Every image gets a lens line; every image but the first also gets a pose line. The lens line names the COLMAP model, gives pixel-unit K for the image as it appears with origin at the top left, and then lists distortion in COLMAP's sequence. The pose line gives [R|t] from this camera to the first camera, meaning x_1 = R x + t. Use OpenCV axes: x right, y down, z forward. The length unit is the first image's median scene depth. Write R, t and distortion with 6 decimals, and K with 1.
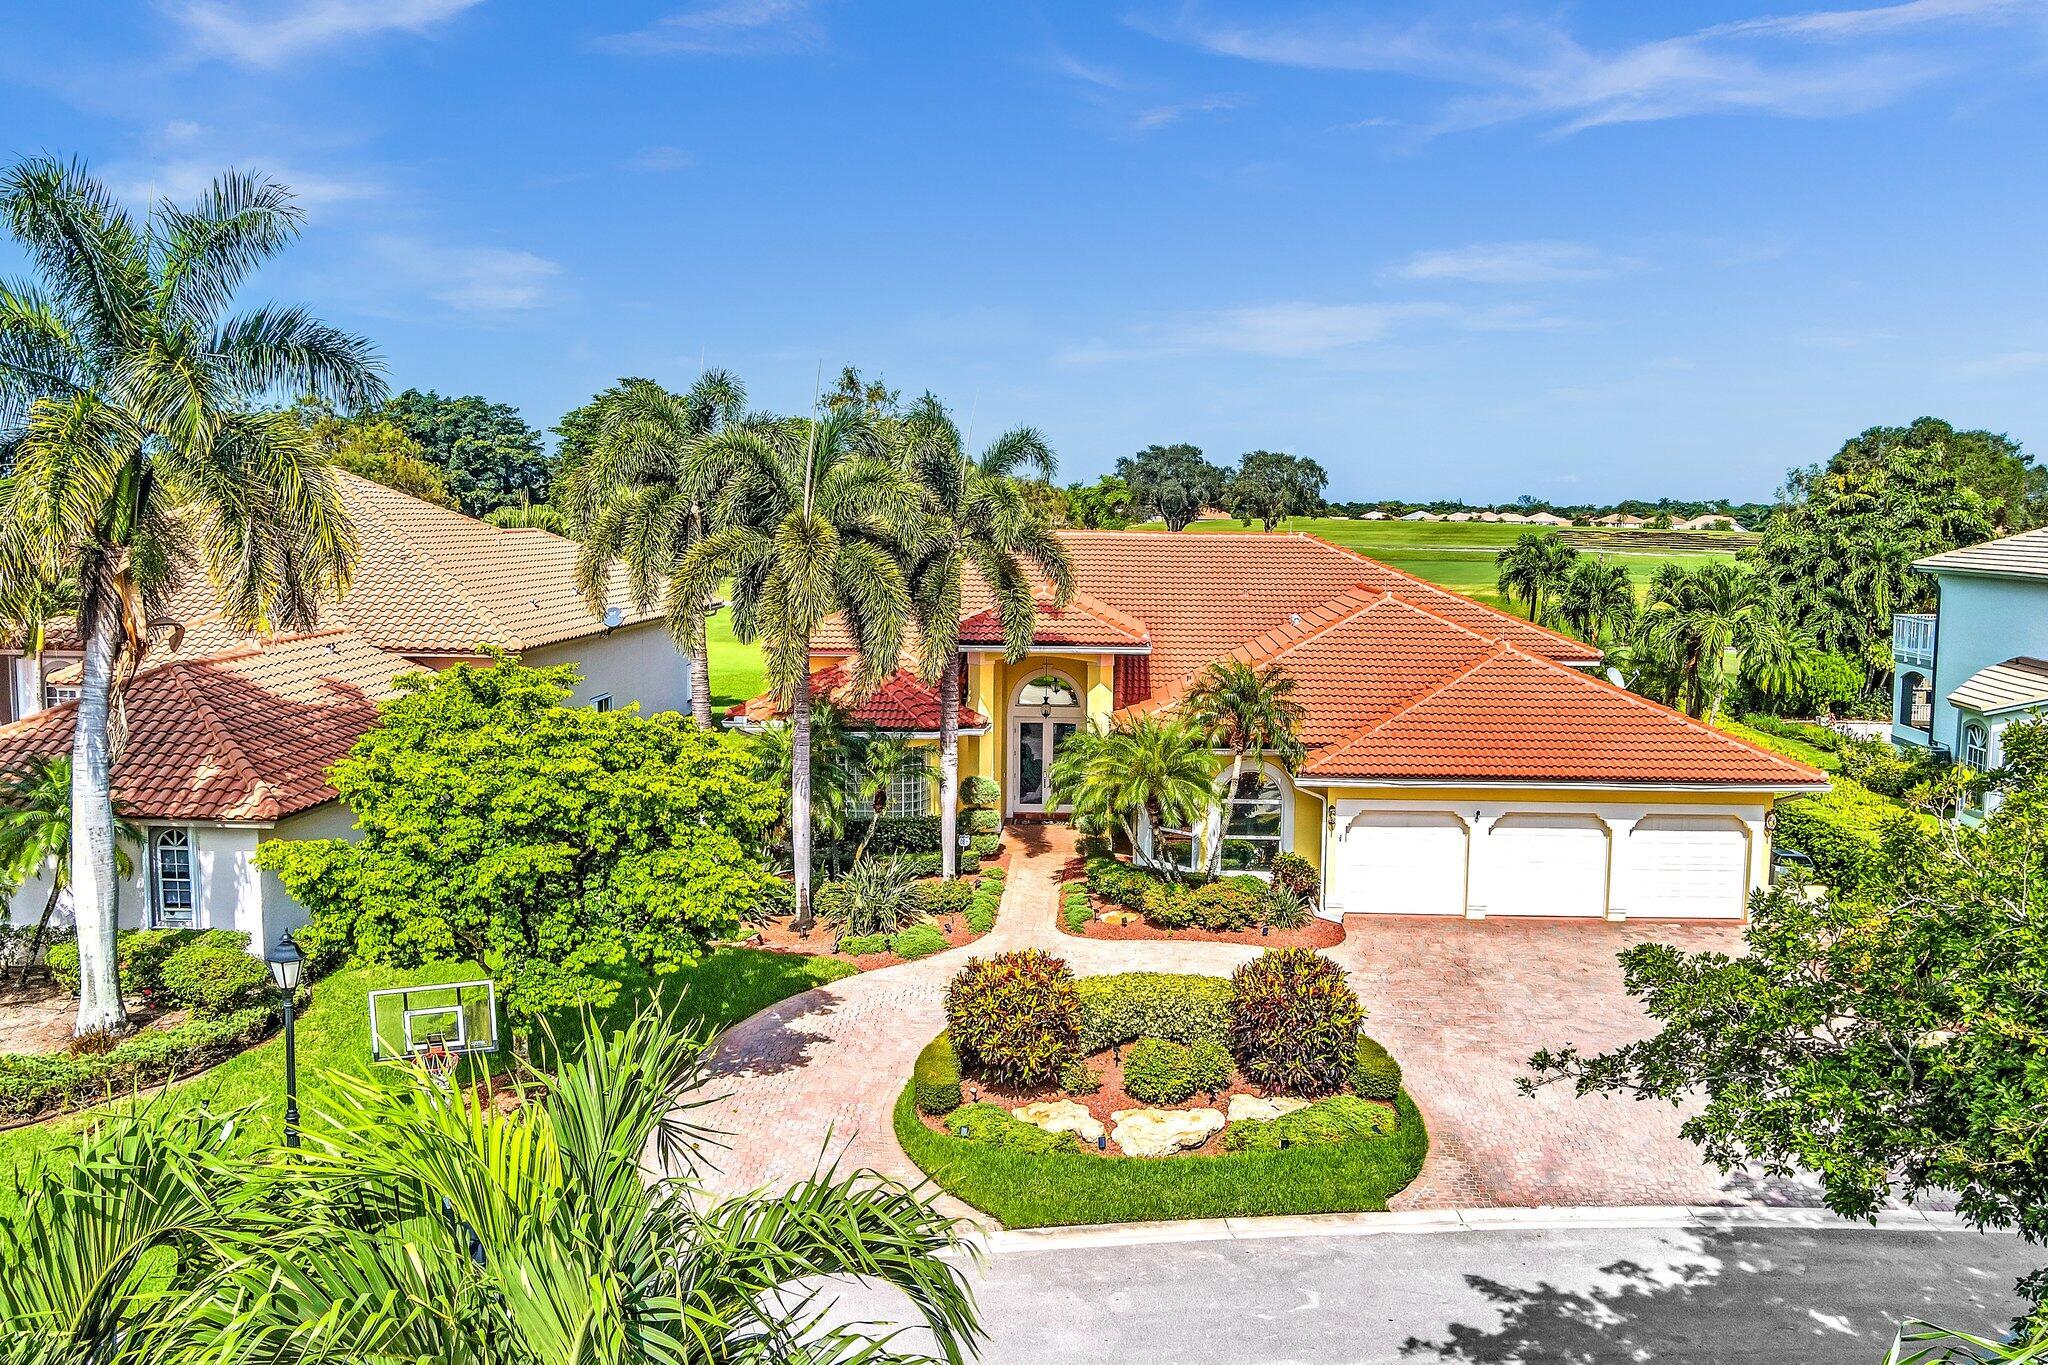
lens RADIAL K [[1784.8, 0, 1024.0], [0, 1784.8, 682.5], [0, 0, 1]] dist [-0.083602, -0.003532]
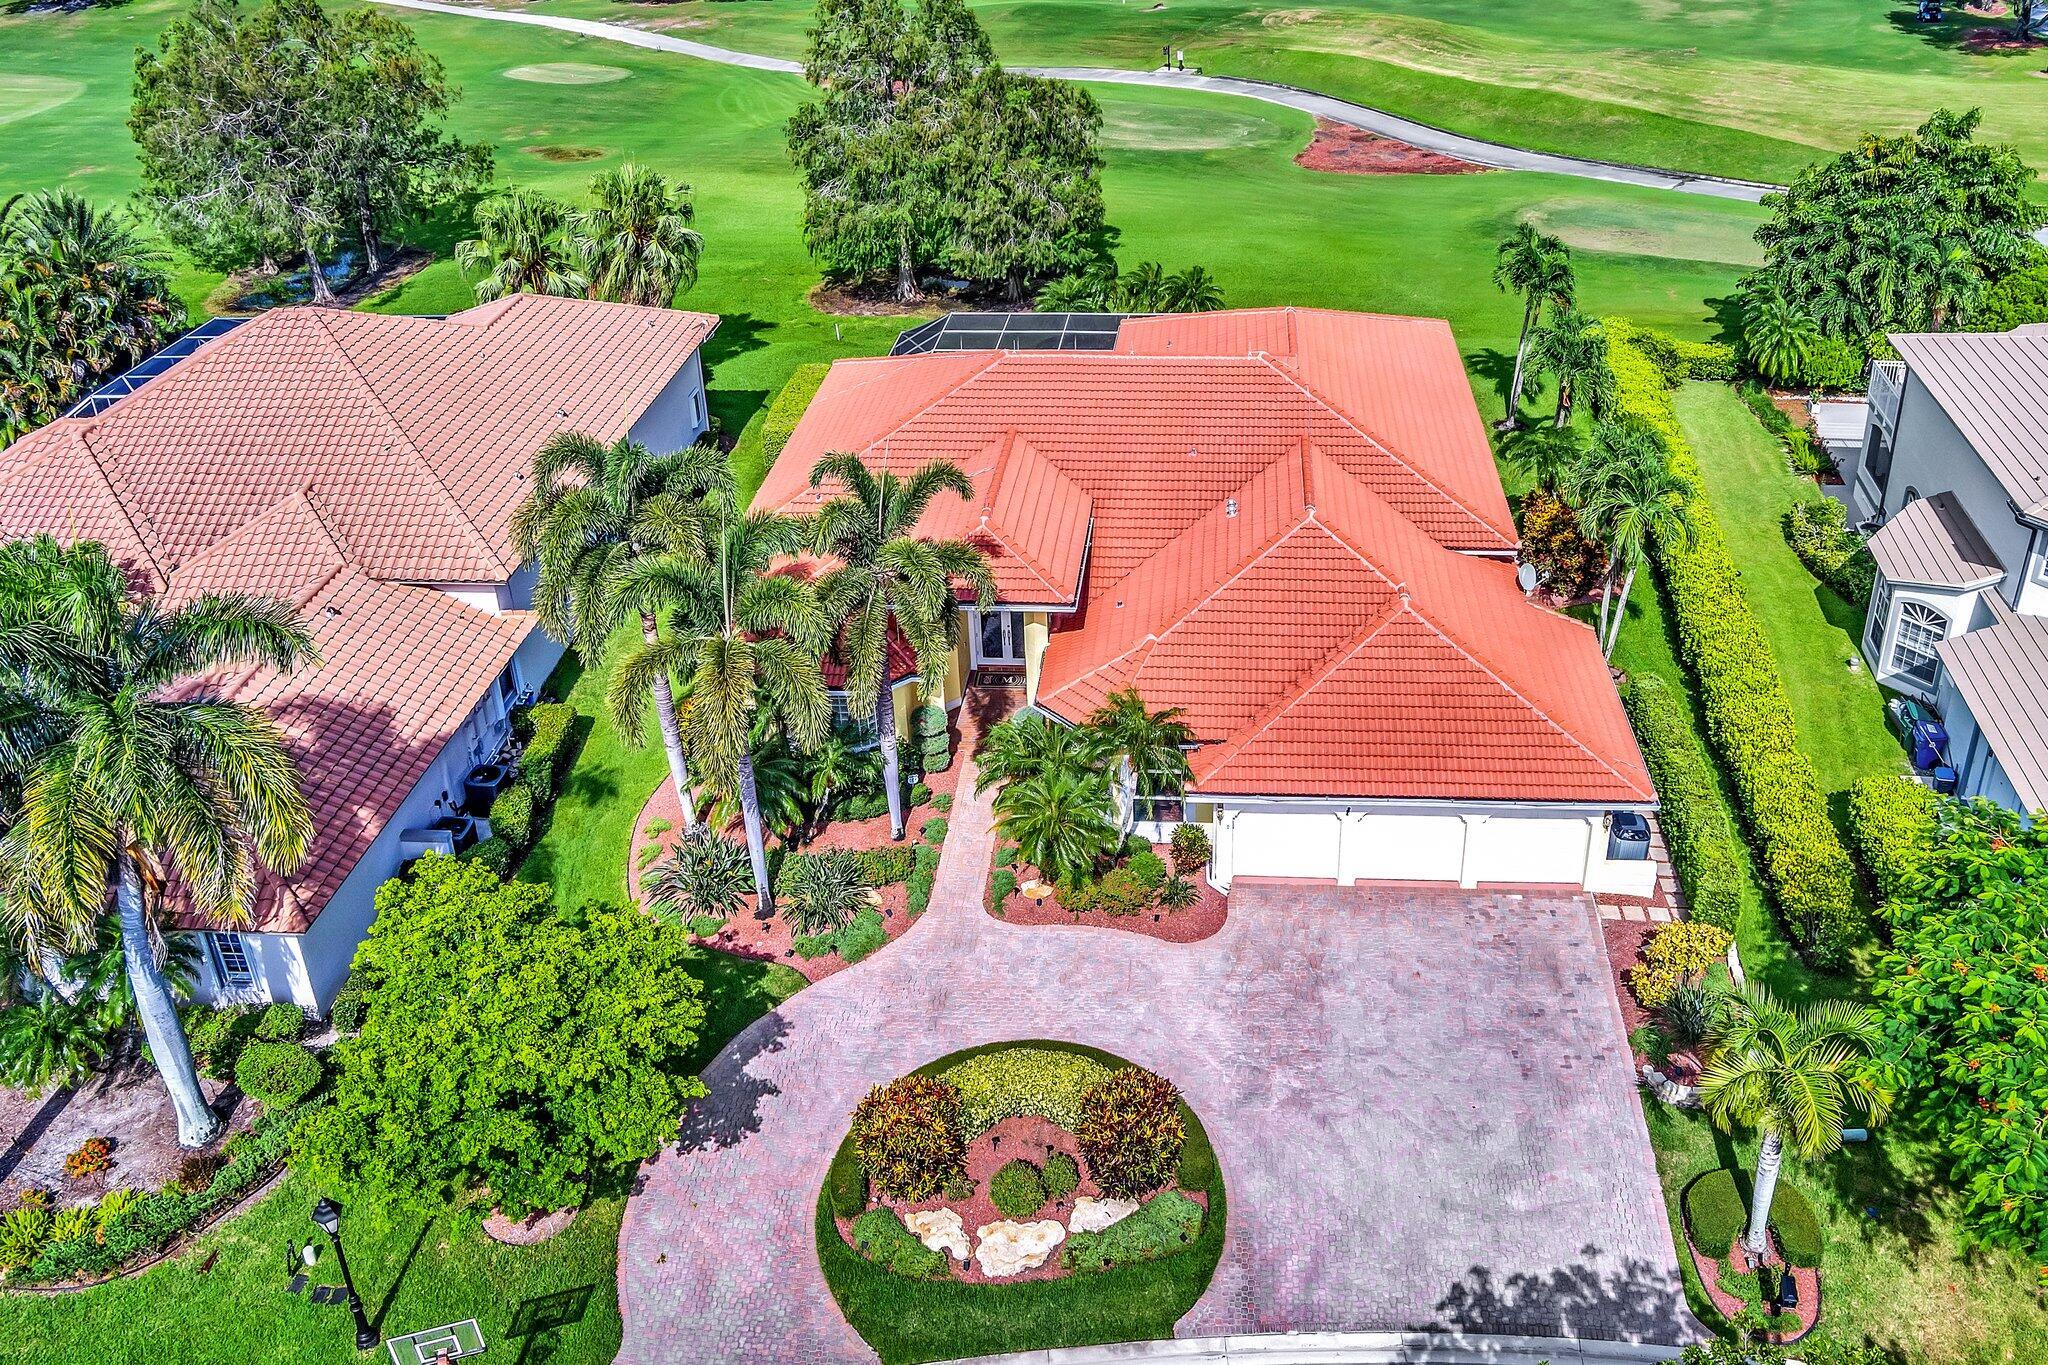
lens RADIAL K [[1819.3, 0, 1107.7], [0, 1819.3, 682.8], [0, 0, 1]] dist [-0.077497, 0.004700]
pose [[0.999694, -0.011690, -0.021804, 0.142201], [0.019359, 0.918379, 0.395229, -0.517076], [0.015404, -0.395530, 0.918324, -0.044449]]
